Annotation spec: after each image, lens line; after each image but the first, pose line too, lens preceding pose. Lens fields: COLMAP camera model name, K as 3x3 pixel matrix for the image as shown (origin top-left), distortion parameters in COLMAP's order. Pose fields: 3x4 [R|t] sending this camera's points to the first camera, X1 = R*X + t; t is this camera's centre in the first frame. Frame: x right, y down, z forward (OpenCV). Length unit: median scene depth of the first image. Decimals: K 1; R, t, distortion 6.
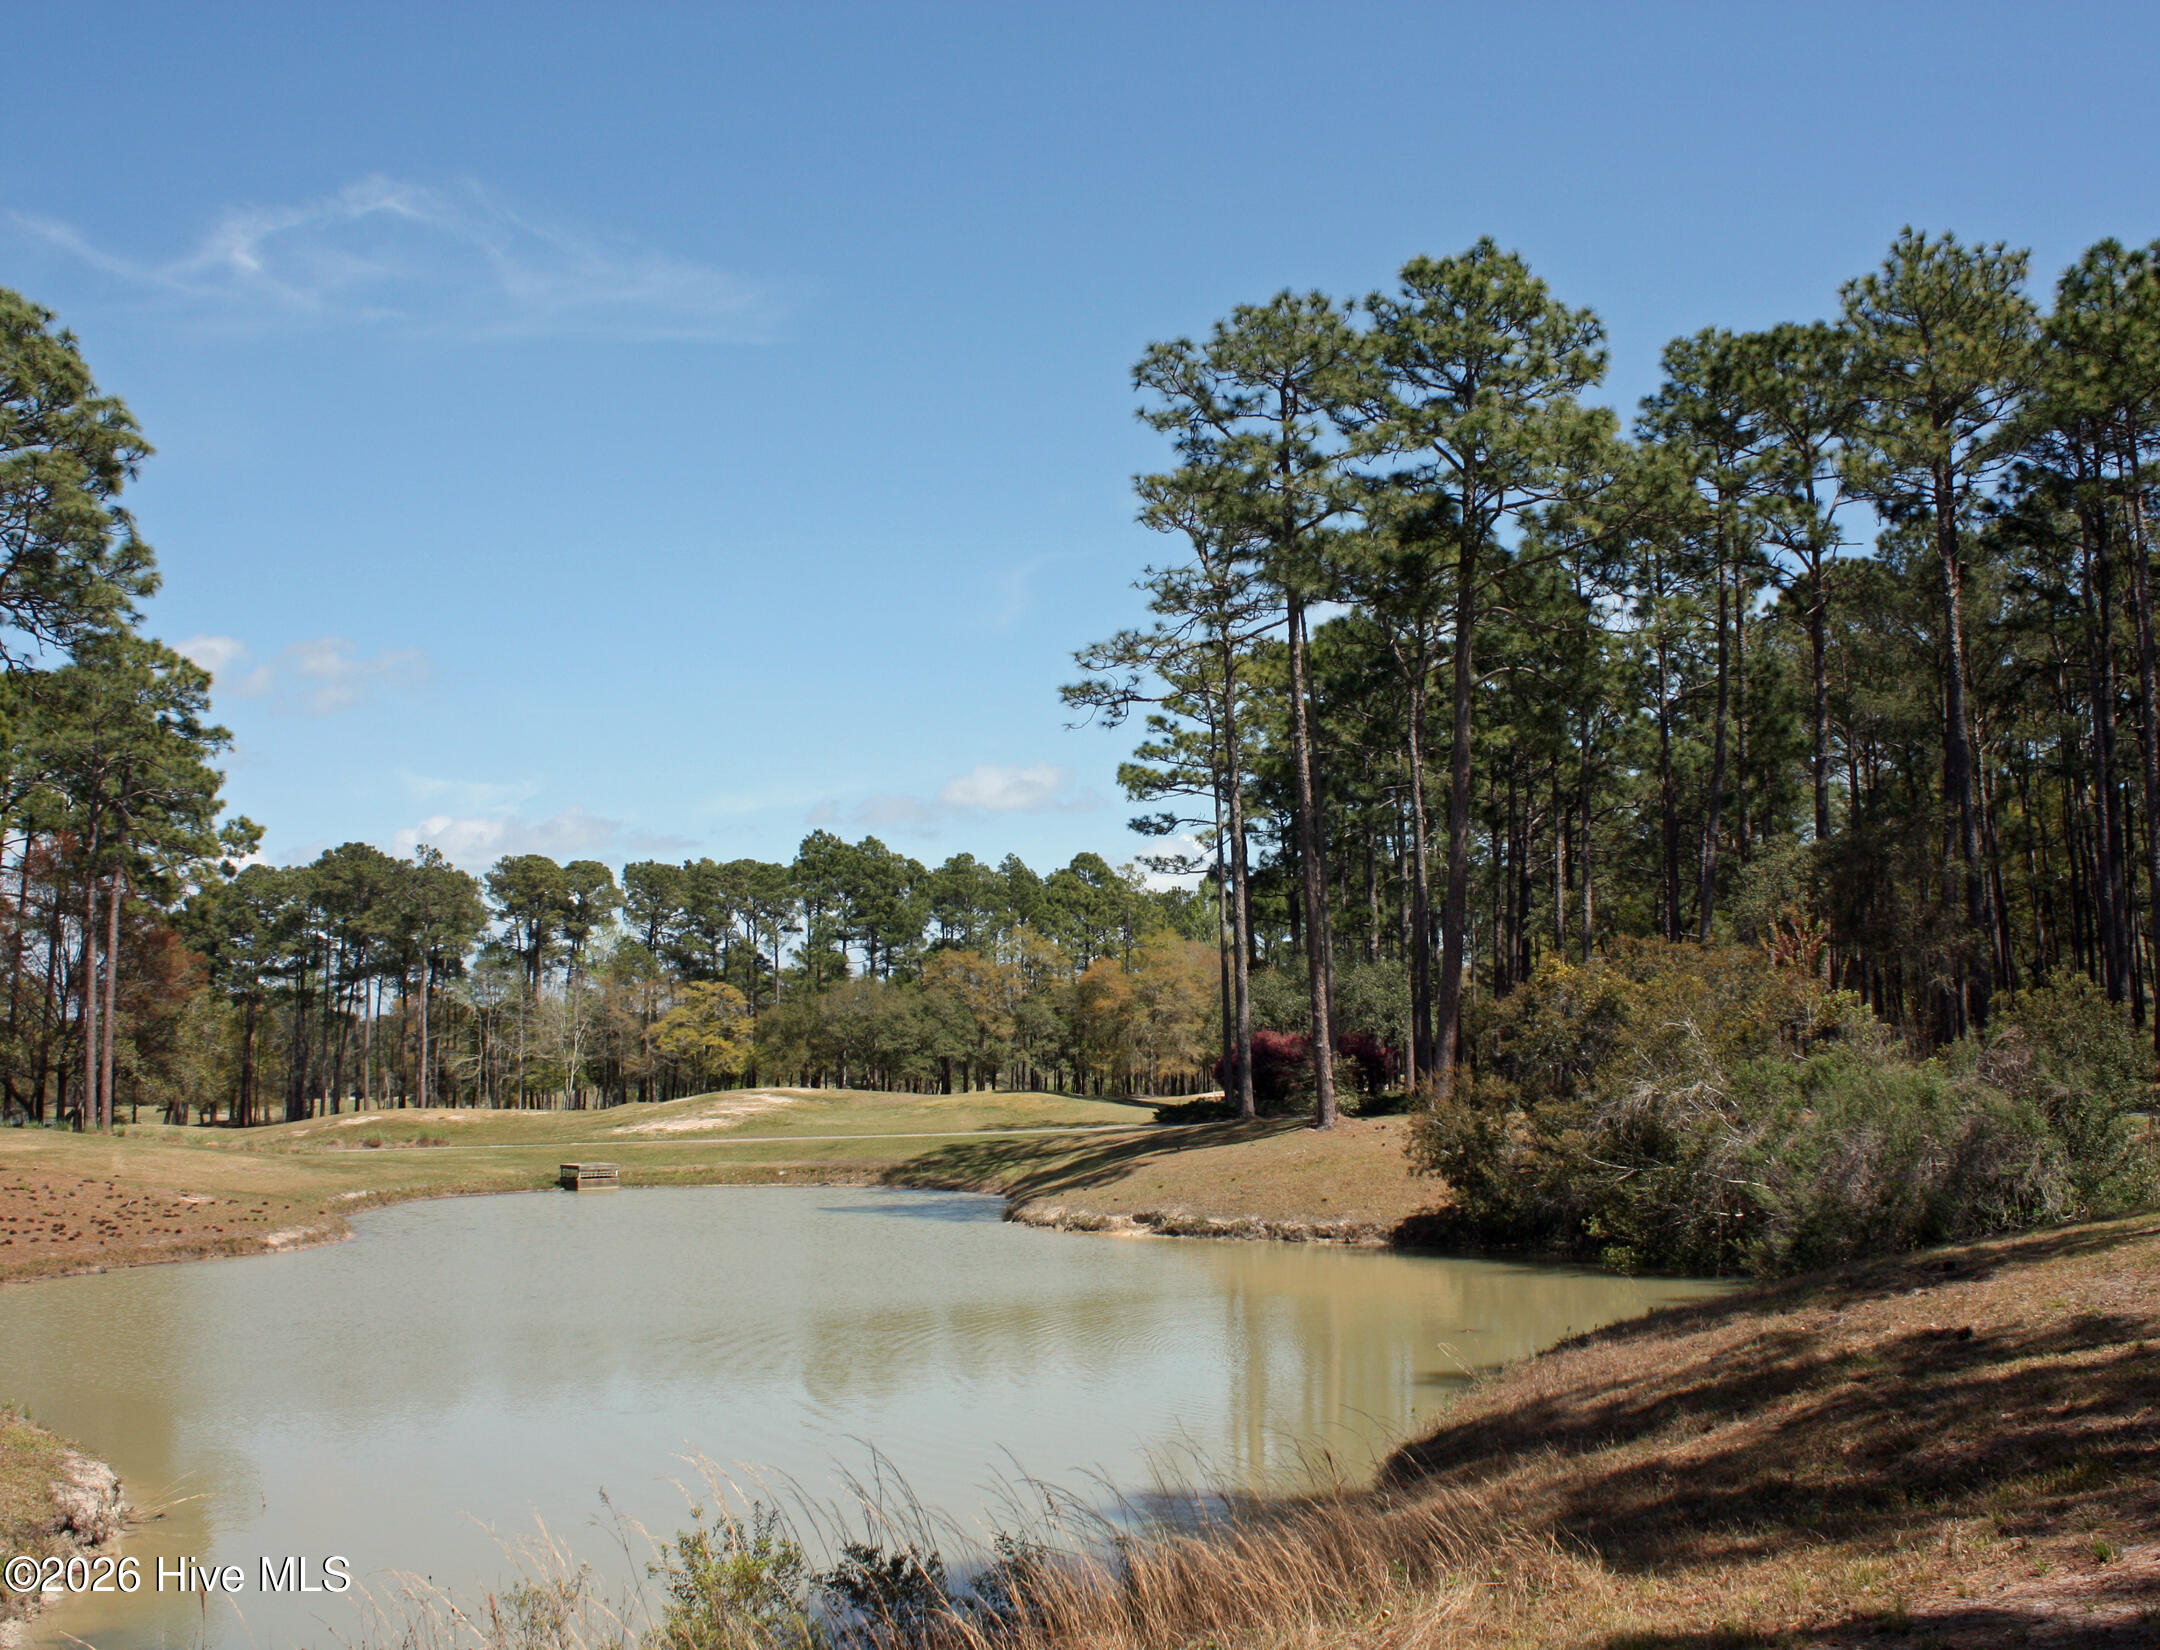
lens RADIAL K [[2215.4, 0, 1081.8], [0, 2215.4, 767.0], [0, 0, 1]] dist [-0.100657, 0.000000]
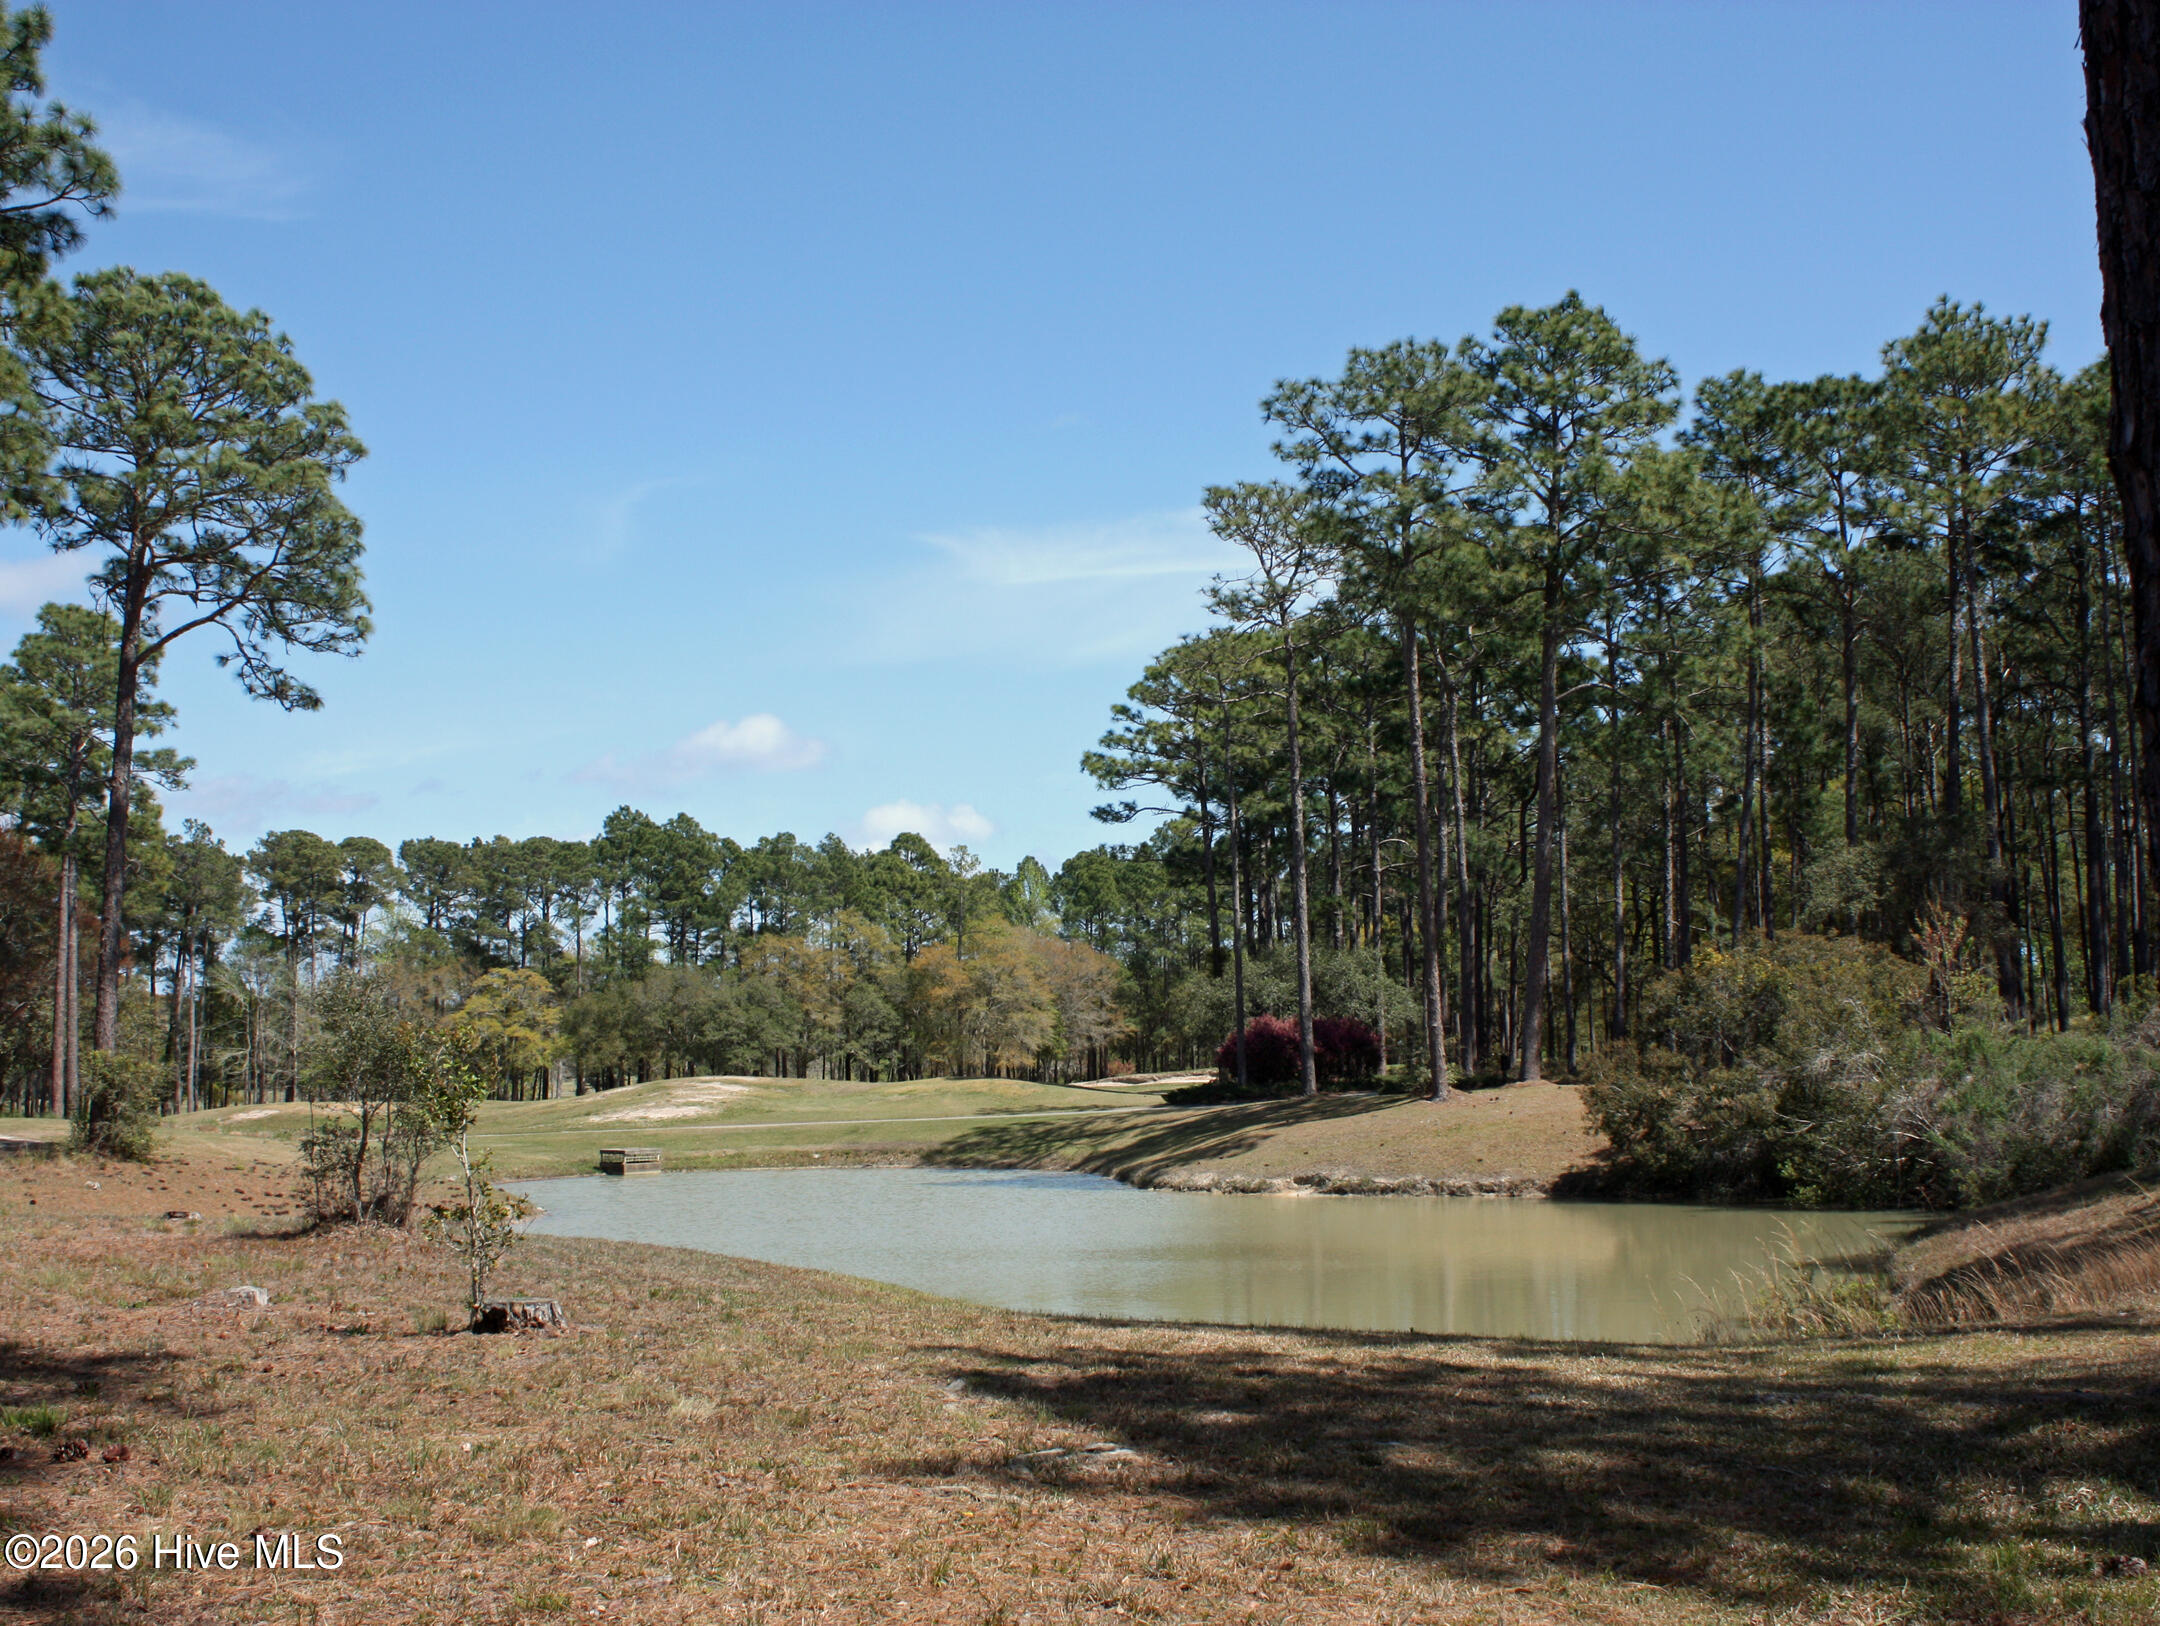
lens RADIAL K [[2448.0, 0, 1113.0], [0, 2448.0, 760.0], [0, 0, 1]] dist [-0.084326, 0.000000]
pose [[0.990571, 0.012390, 0.136439, -0.157595], [-0.013906, 0.999852, 0.010163, -0.012157], [-0.136293, -0.011965, 0.990596, -0.133910]]
